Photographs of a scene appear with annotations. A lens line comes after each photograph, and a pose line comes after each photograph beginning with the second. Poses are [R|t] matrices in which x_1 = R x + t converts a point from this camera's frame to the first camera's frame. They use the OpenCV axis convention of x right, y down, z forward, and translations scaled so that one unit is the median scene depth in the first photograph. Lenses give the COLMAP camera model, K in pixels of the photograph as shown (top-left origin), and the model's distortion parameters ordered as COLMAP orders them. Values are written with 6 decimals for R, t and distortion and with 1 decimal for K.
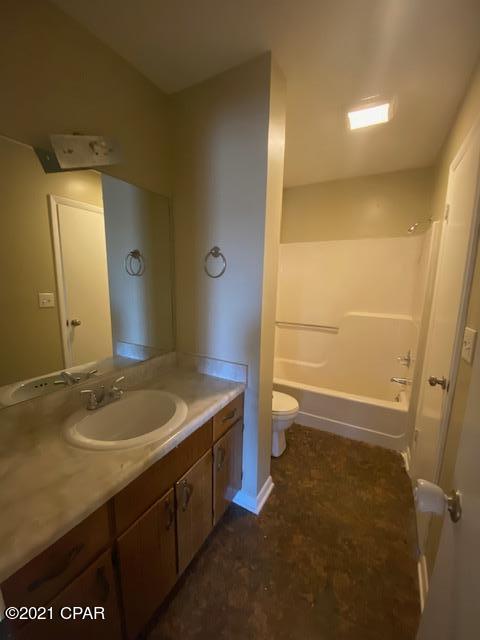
lens RADIAL K [[251.9, 0, 240.0], [0, 251.9, 320.0], [0, 0, 1]] dist [-0.000310, -0.000442]
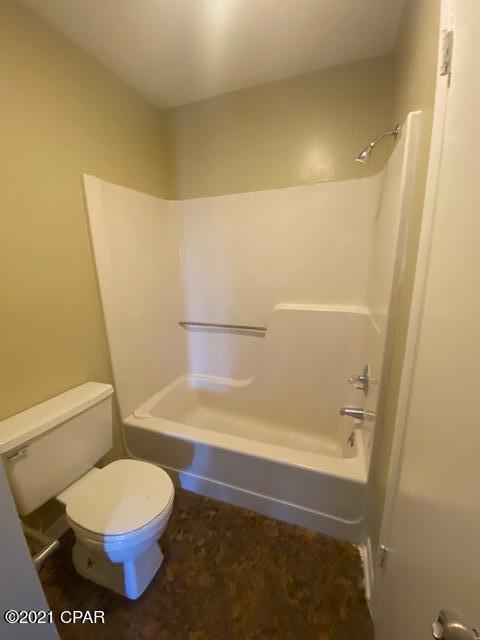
lens RADIAL K [[251.9, 0, 240.0], [0, 251.9, 320.0], [0, 0, 1]] dist [-0.000310, -0.000442]
pose [[0.990103, -0.073724, 0.119418, 0.308971], [0.065261, 0.995173, 0.073295, -0.052974], [-0.124246, -0.064776, 0.990135, 0.447452]]
